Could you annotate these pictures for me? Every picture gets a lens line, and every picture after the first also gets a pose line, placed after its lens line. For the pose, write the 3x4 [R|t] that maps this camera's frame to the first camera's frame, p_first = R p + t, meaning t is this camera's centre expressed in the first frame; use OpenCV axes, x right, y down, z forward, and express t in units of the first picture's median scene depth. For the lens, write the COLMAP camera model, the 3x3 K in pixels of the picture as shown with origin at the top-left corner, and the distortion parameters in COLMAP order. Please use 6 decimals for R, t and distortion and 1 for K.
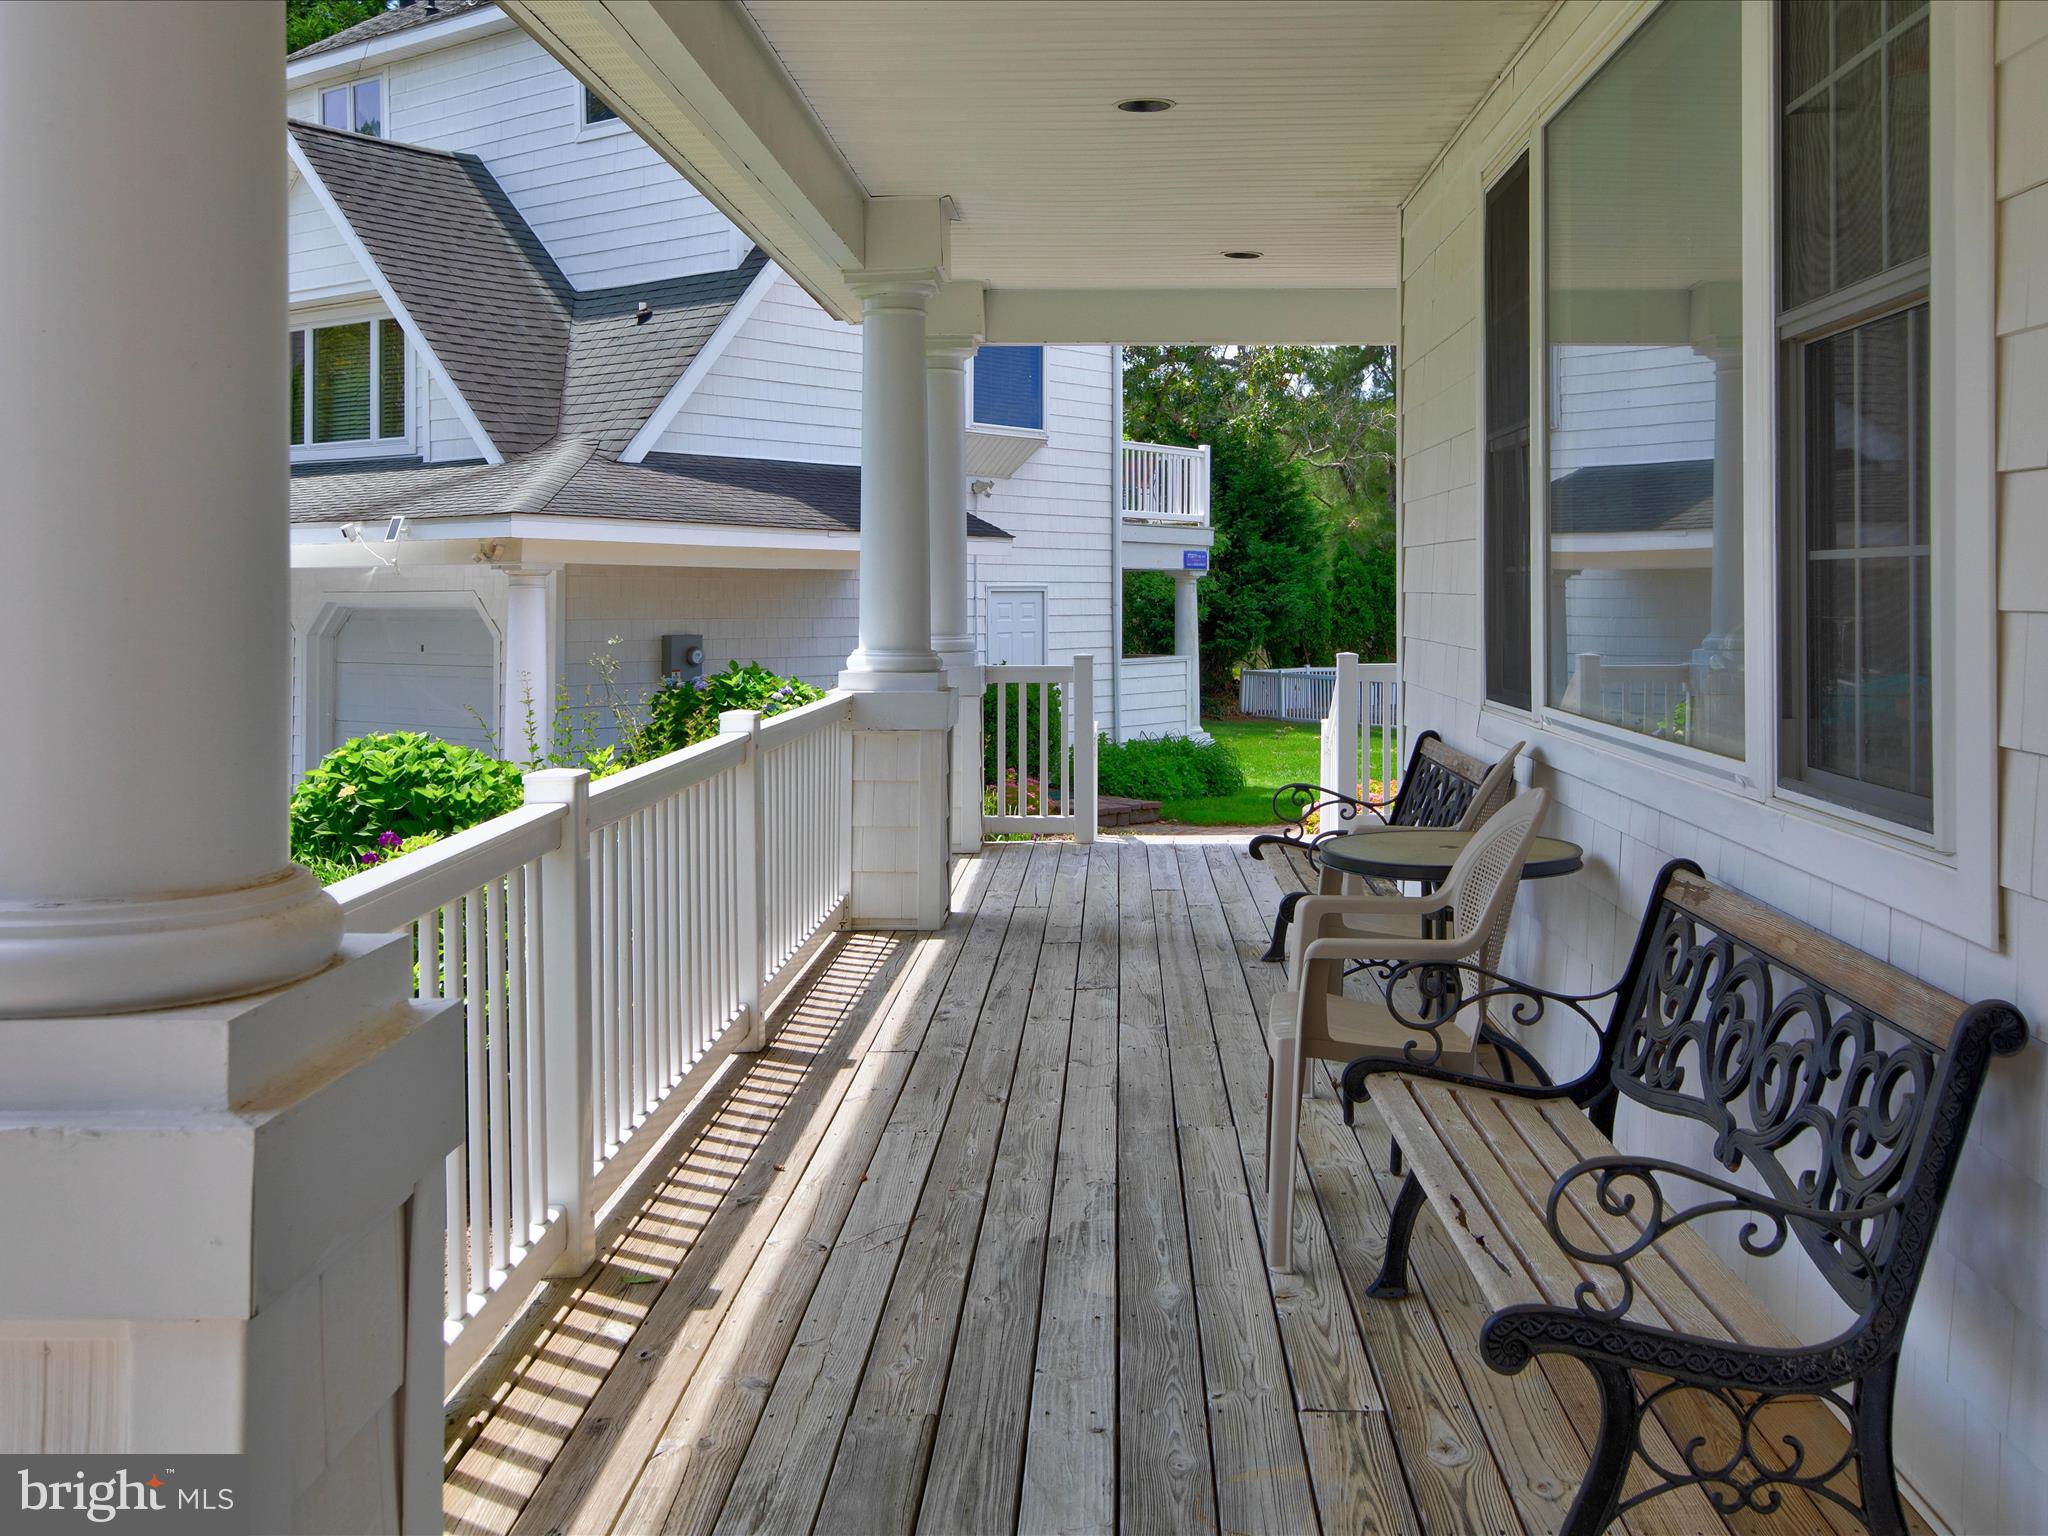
lens RADIAL K [[1012.4, 0, 1025.3], [0, 1012.4, 771.5], [0, 0, 1]] dist [0.000858, 0.000326]
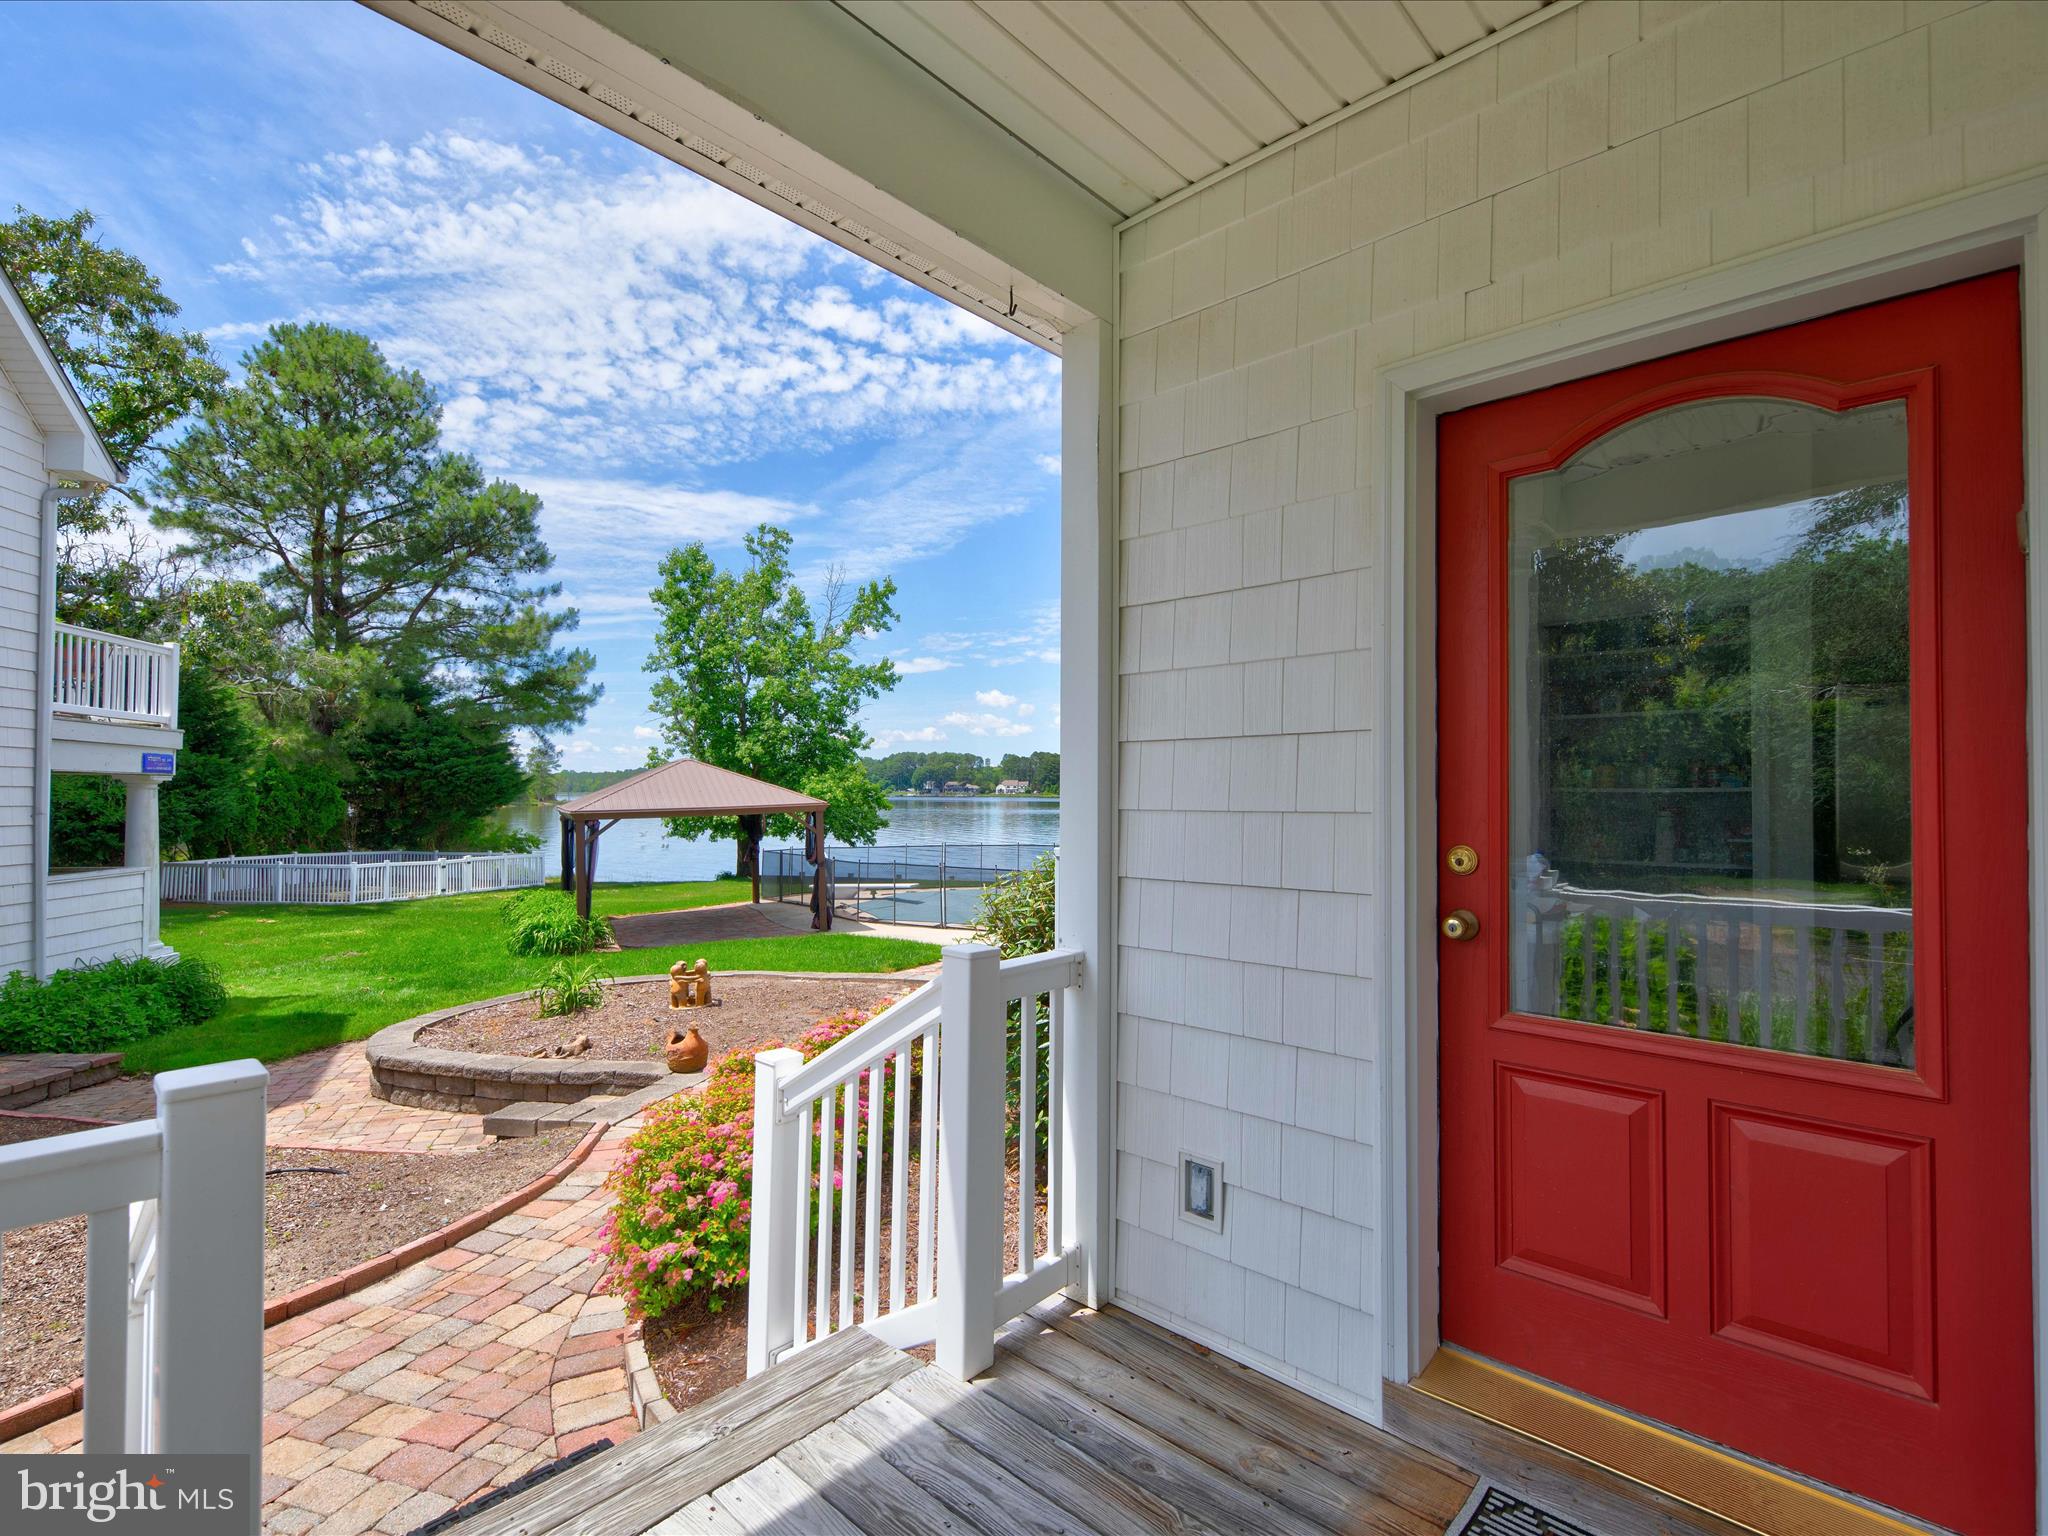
lens RADIAL K [[1012.4, 0, 1025.3], [0, 1012.4, 771.5], [0, 0, 1]] dist [0.000858, 0.000326]
pose [[0.661274, 0.017872, 0.749931, -0.000859], [0.133146, 0.981046, -0.140785, 0.032569], [-0.738233, 0.192948, 0.646361, -0.174603]]
